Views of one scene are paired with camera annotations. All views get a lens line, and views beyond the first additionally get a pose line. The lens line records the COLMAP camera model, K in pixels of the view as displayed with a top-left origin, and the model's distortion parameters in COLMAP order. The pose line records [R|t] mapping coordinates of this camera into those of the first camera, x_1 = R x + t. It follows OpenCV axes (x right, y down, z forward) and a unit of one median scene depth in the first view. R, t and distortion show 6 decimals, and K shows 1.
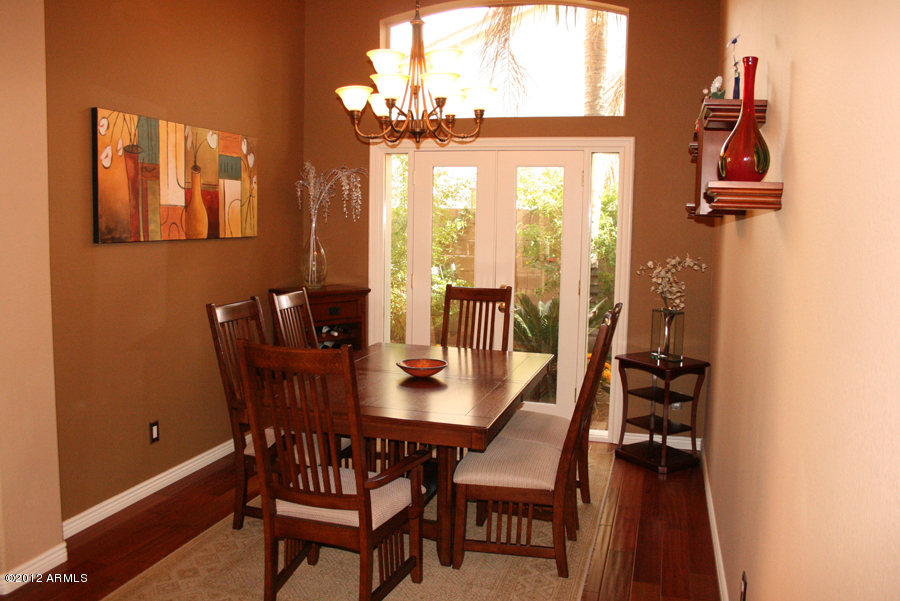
lens RADIAL K [[749.0, 0, 450.0], [0, 749.0, 300.5], [0, 0, 1]] dist [-0.155008, 0.123223]
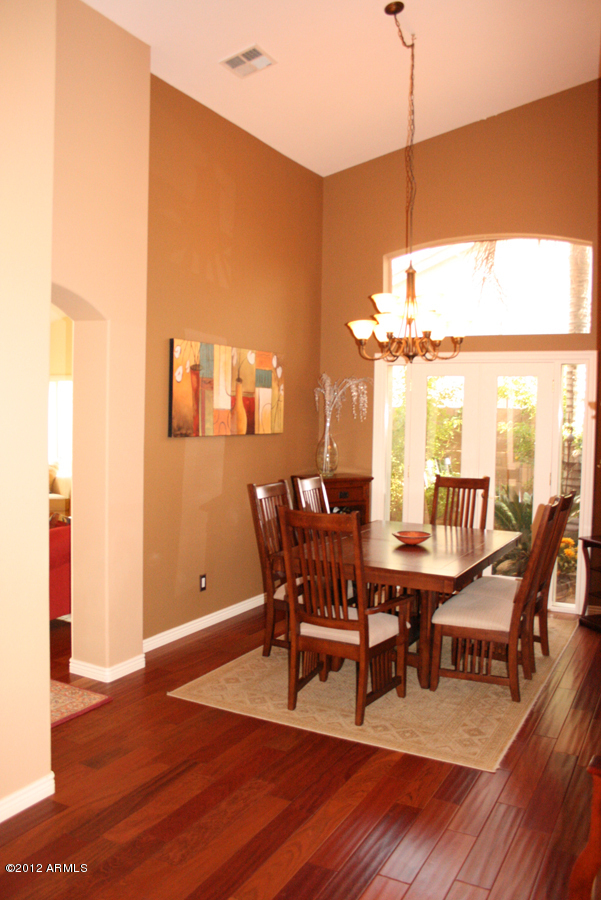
lens RADIAL K [[749.0, 0, 300.0], [0, 749.0, 454.0], [0, 0, 1]] dist [-0.155008, 0.123223]
pose [[0.978521, 0.012916, -0.205743, 0.036933], [-0.023961, 0.998397, -0.051280, 0.017461], [0.204751, 0.055108, 0.977262, -0.303336]]
